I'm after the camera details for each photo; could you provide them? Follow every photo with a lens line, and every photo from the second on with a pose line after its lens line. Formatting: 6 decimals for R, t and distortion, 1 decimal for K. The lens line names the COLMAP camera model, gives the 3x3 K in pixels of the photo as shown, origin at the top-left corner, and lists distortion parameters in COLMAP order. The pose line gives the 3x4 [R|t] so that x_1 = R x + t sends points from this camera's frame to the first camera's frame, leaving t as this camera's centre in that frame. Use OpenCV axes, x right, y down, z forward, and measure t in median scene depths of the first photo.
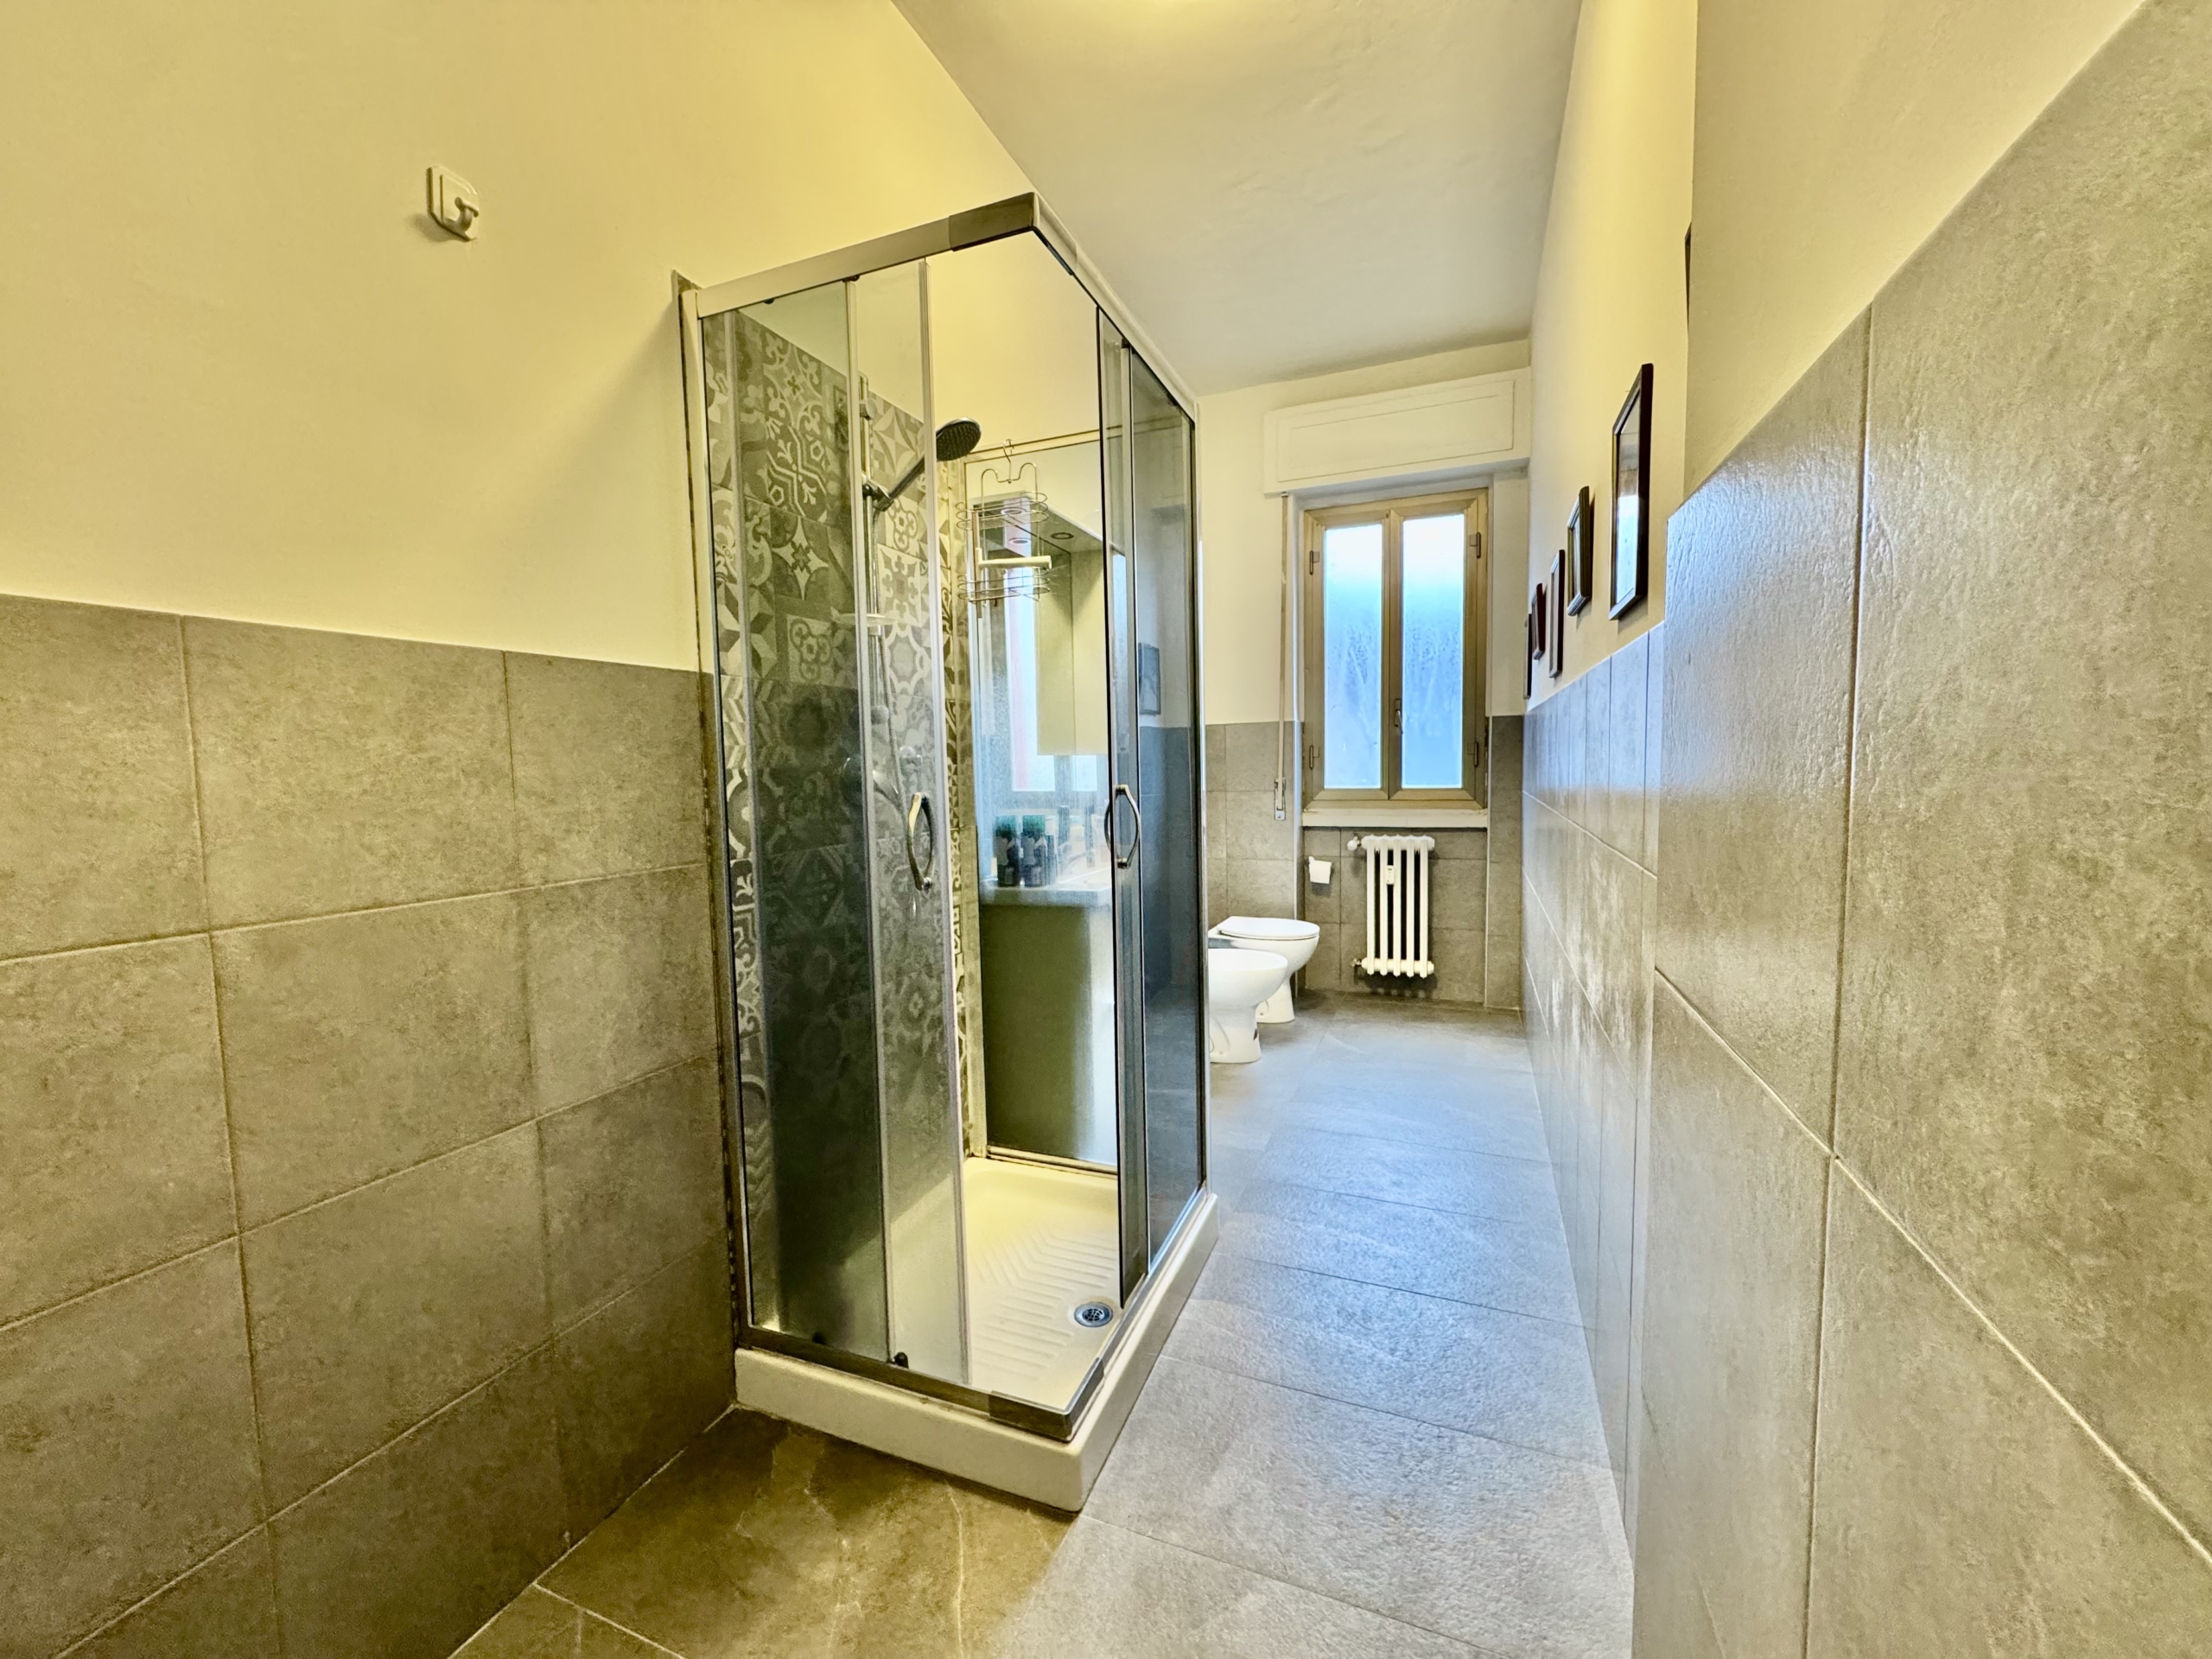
lens RADIAL K [[883.5, 0, 1105.1], [0, 883.5, 824.0], [0, 0, 1]] dist [-0.003529, -0.000290]
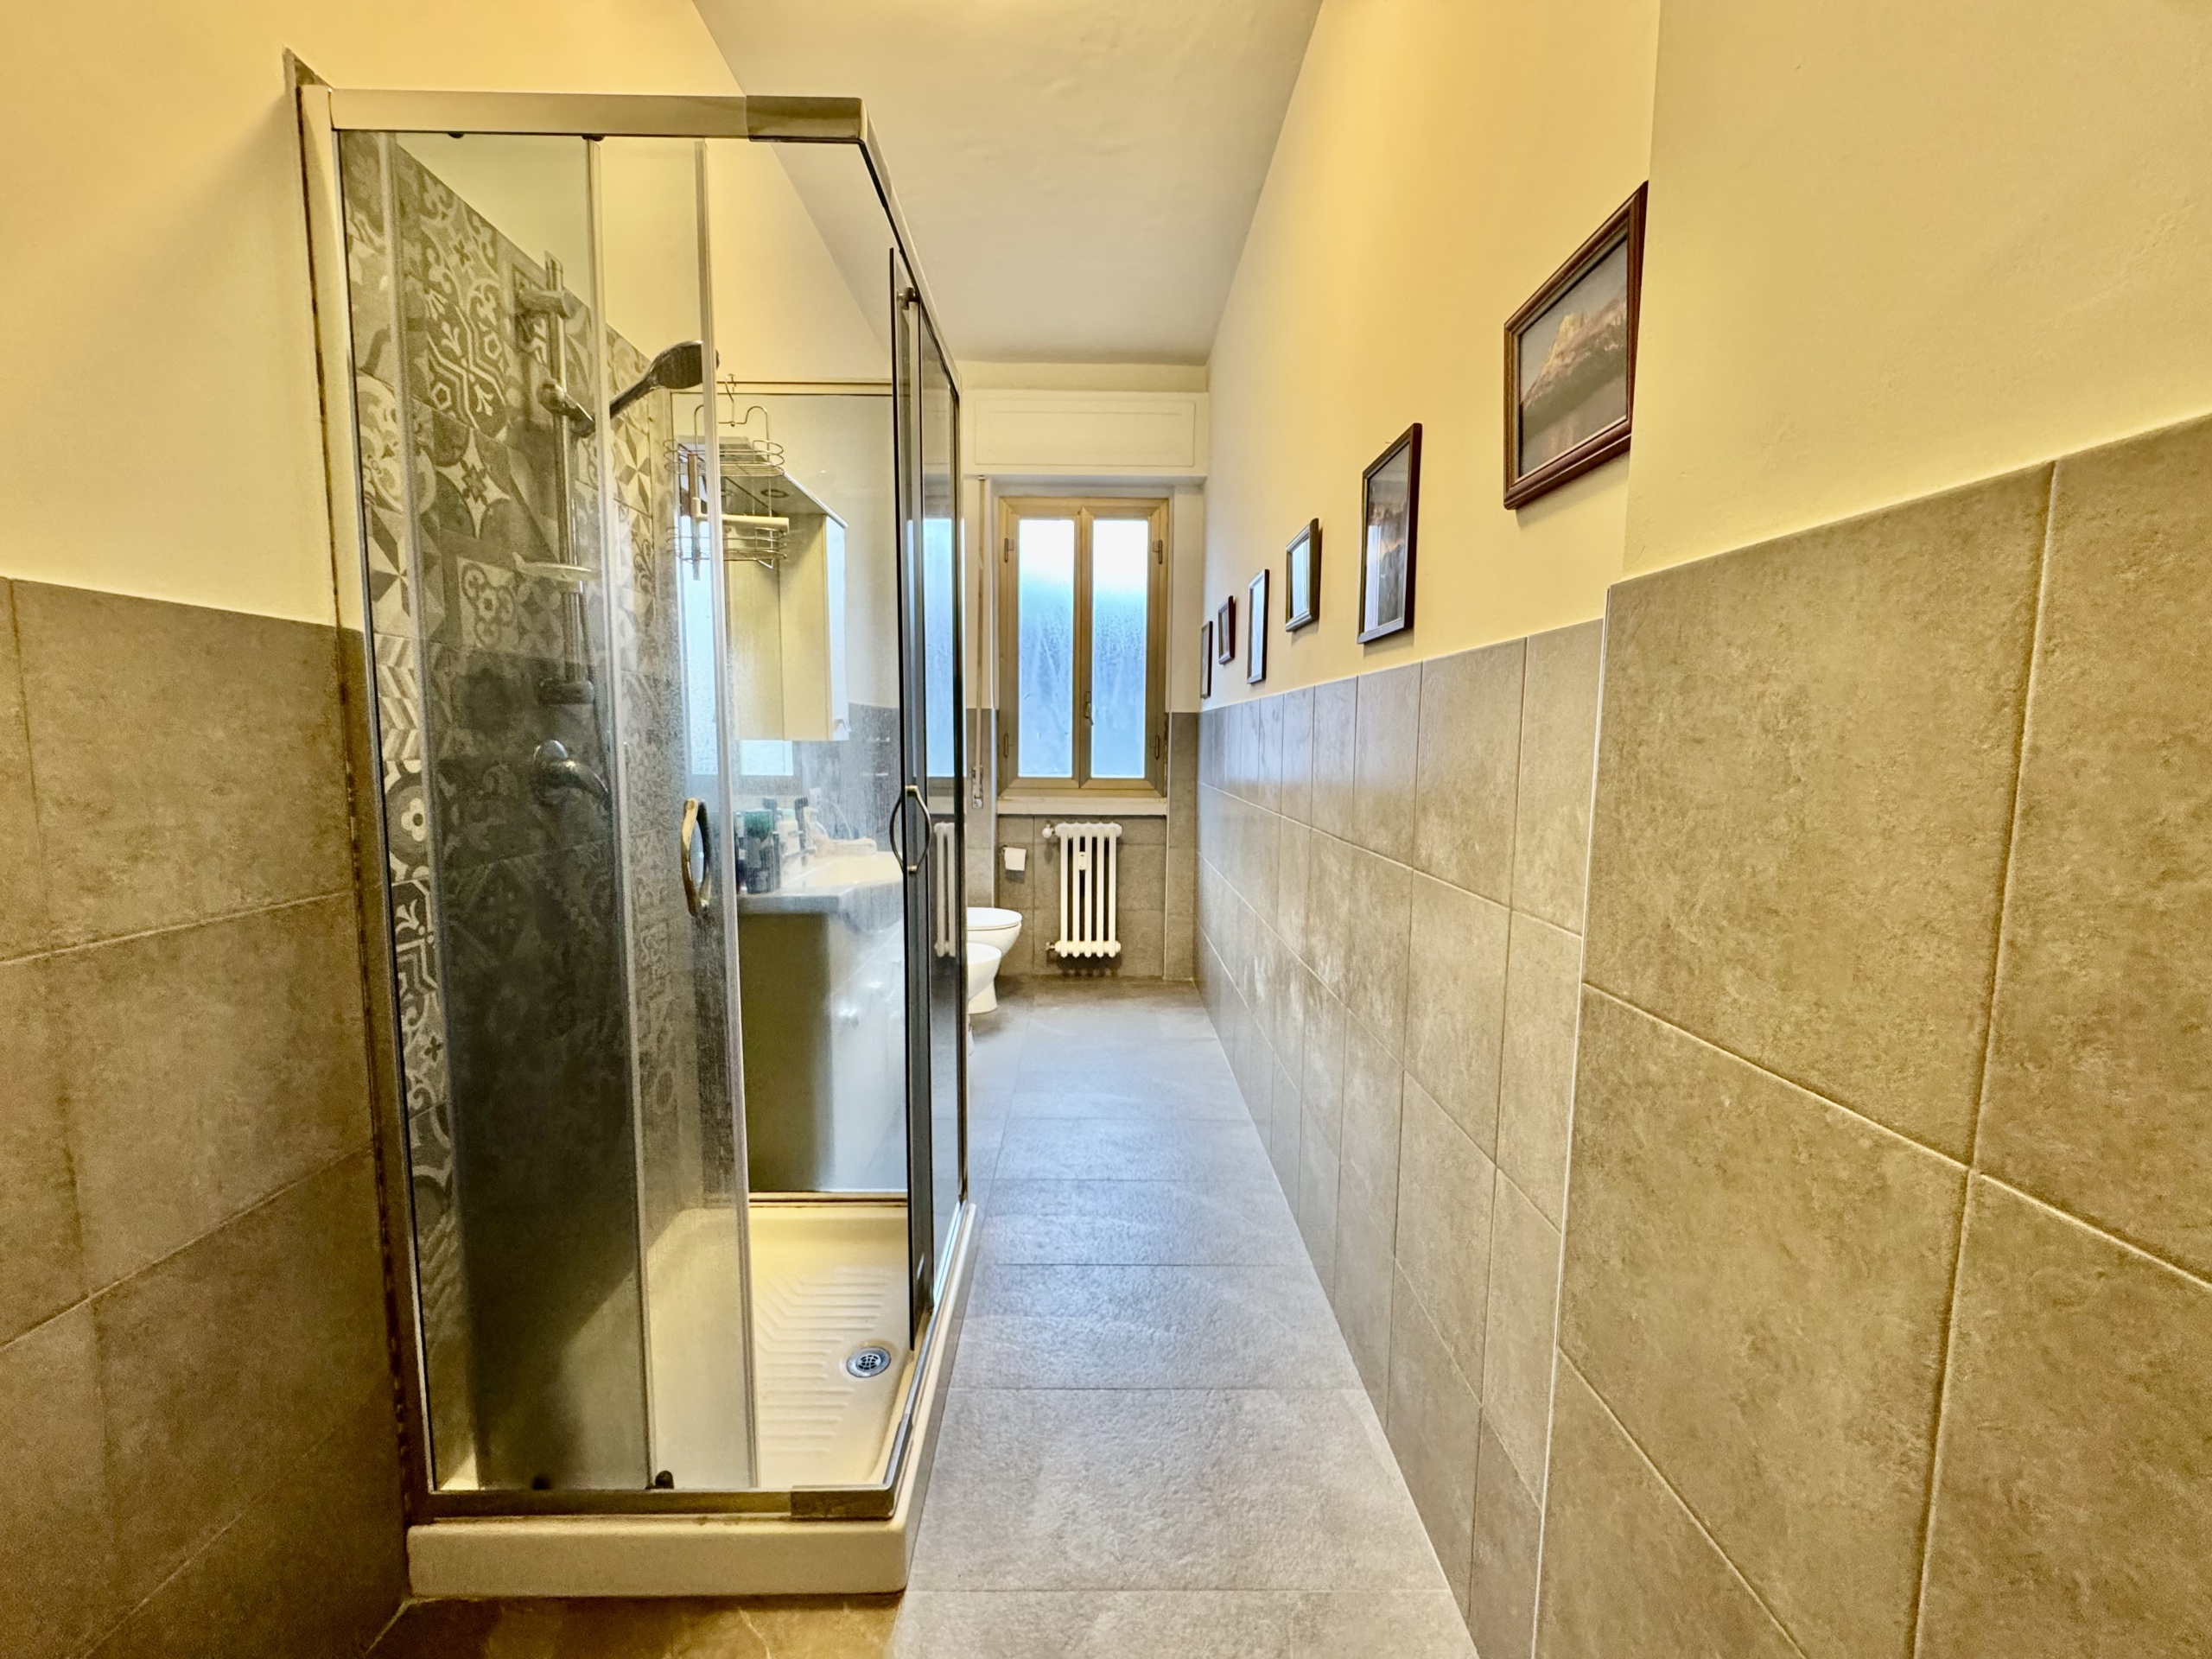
lens RADIAL K [[883.5, 0, 1105.1], [0, 883.5, 824.0], [0, 0, 1]] dist [-0.003529, -0.000290]
pose [[0.919000, -0.009794, 0.394137, -0.145158], [0.000470, 0.999718, 0.023747, -0.024370], [-0.394258, -0.021638, 0.918745, 0.075899]]
